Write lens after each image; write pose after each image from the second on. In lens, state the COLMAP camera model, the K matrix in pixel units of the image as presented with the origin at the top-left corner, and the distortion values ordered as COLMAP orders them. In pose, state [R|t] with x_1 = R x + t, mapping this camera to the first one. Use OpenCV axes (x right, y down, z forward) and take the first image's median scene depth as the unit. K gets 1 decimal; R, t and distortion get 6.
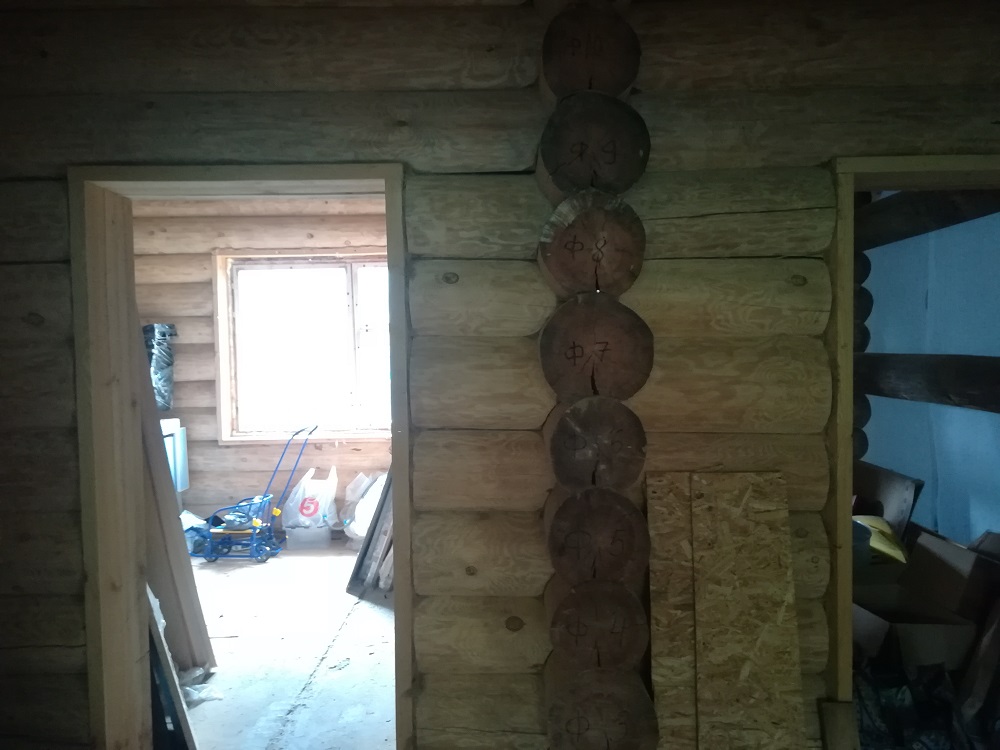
lens RADIAL K [[770.6, 0, 500.2], [0, 770.6, 374.5], [0, 0, 1]] dist [0.051166, -0.069731]
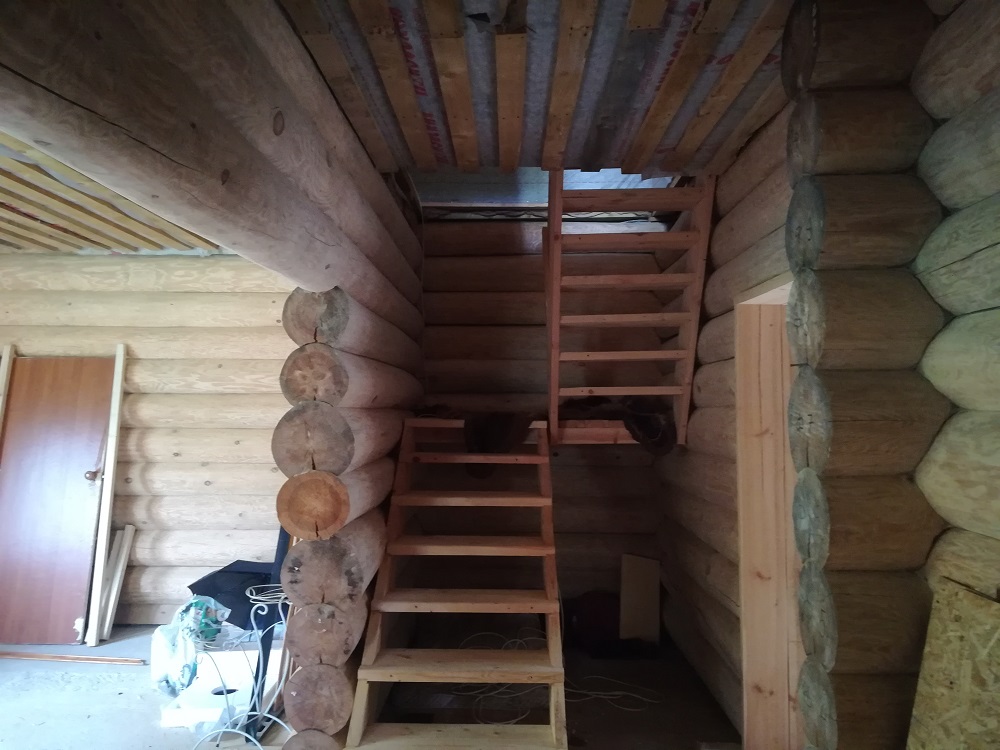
lens RADIAL K [[770.6, 0, 499.2], [0, 770.6, 374.9], [0, 0, 1]] dist [0.051166, -0.069731]
pose [[0.035196, -0.018672, -0.999206, 1.020955], [-0.048079, 0.998636, -0.020355, -0.047484], [0.998223, 0.048757, 0.034250, 0.508151]]
